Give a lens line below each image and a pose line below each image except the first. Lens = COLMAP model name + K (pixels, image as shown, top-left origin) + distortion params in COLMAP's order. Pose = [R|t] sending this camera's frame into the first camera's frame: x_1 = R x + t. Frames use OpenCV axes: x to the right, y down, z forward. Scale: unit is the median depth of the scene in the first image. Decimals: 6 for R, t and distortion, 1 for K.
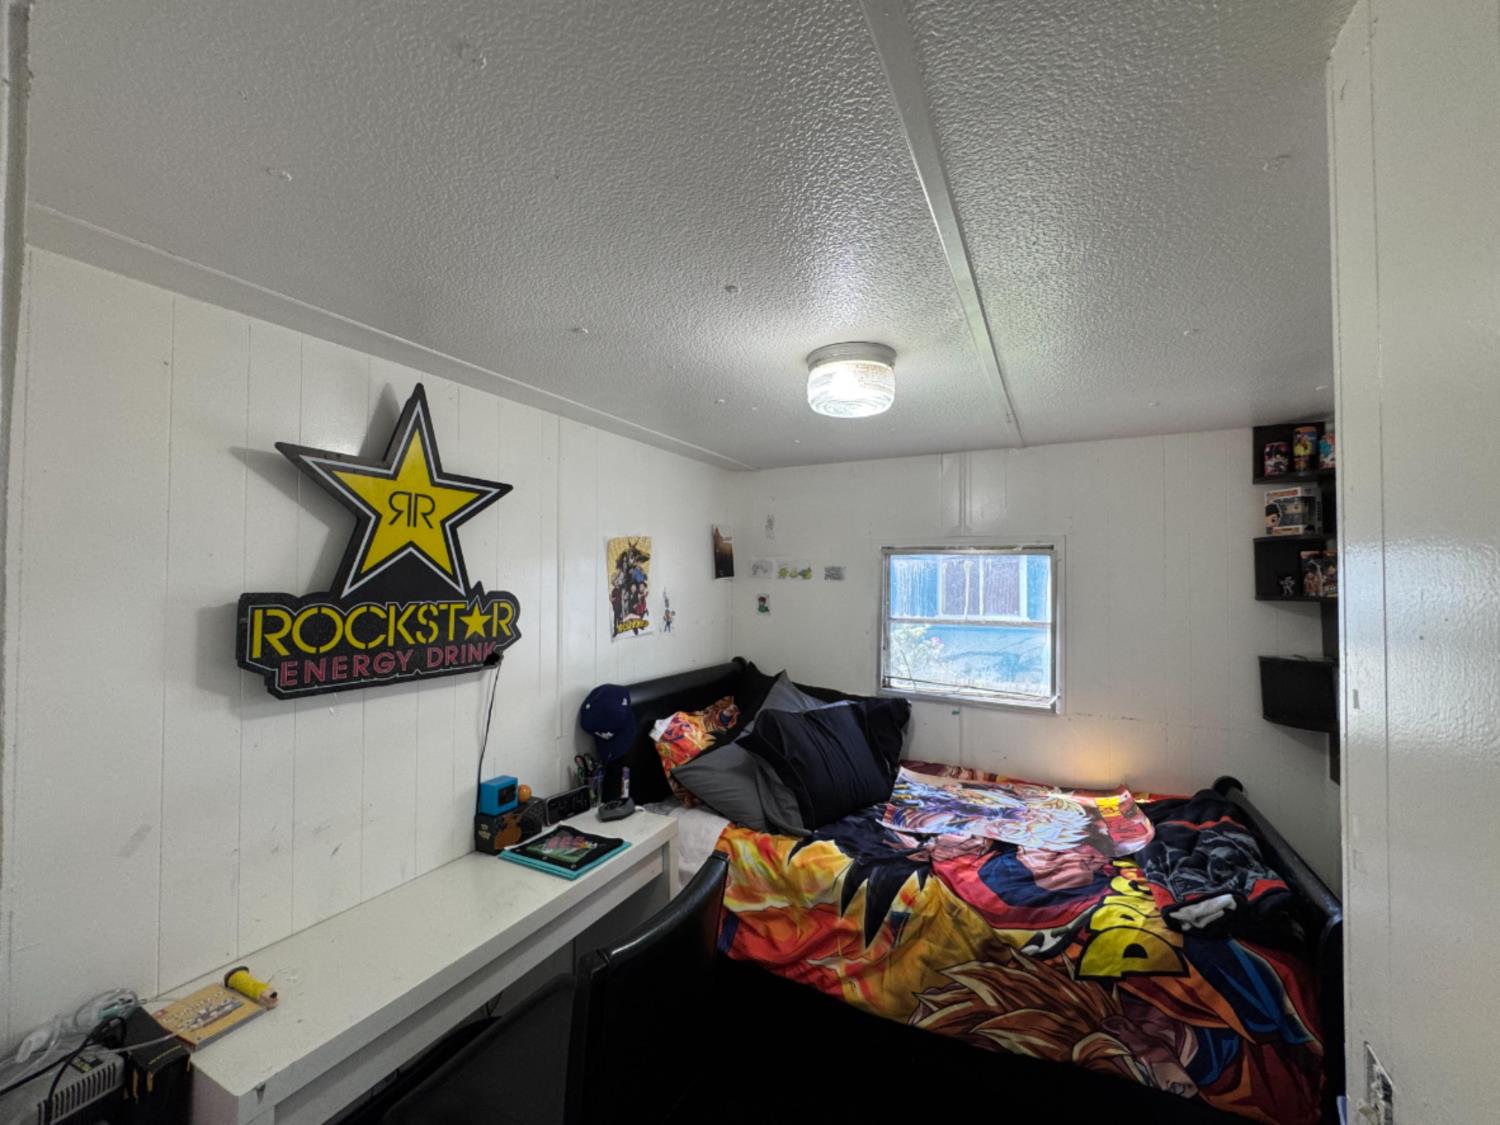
lens RADIAL K [[608.3, 0, 747.5], [0, 608.3, 566.0], [0, 0, 1]] dist [-0.000540, 0.000162]
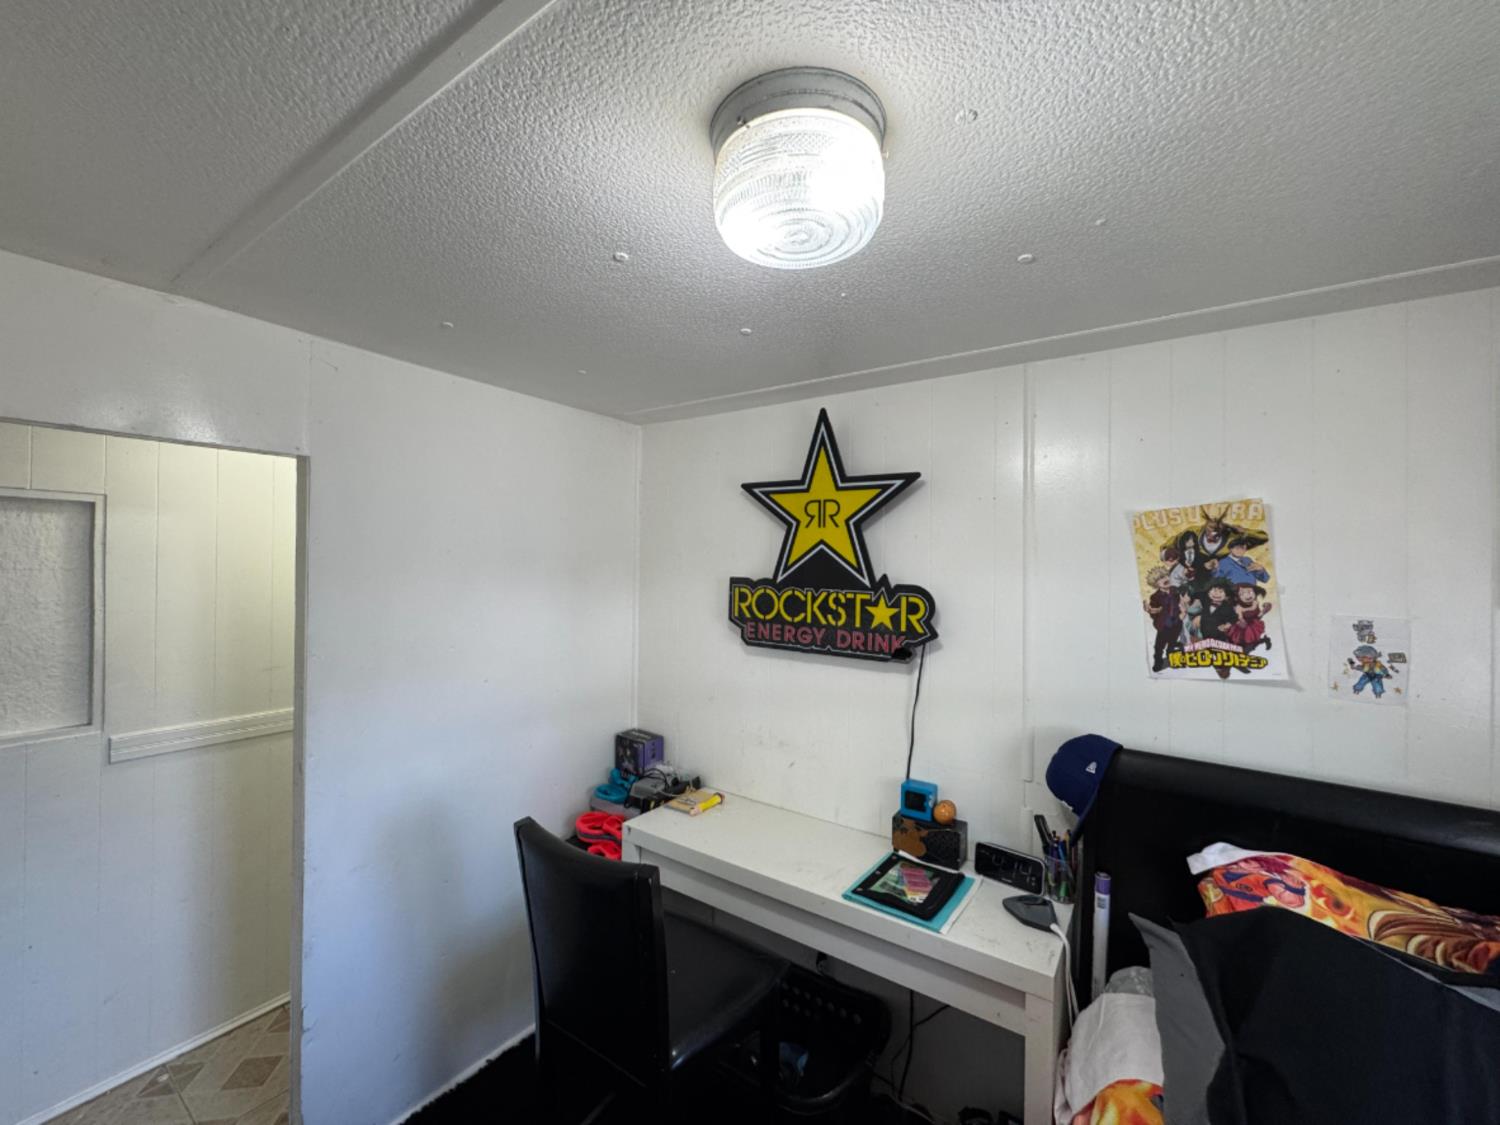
lens RADIAL K [[608.3, 0, 747.4], [0, 608.3, 561.9], [0, 0, 1]] dist [-0.000540, 0.000162]
pose [[-0.133079, -0.010901, -0.991045, 0.630064], [0.003757, 0.999927, -0.011503, 0.016397], [0.991098, -0.005254, -0.133029, 0.946378]]
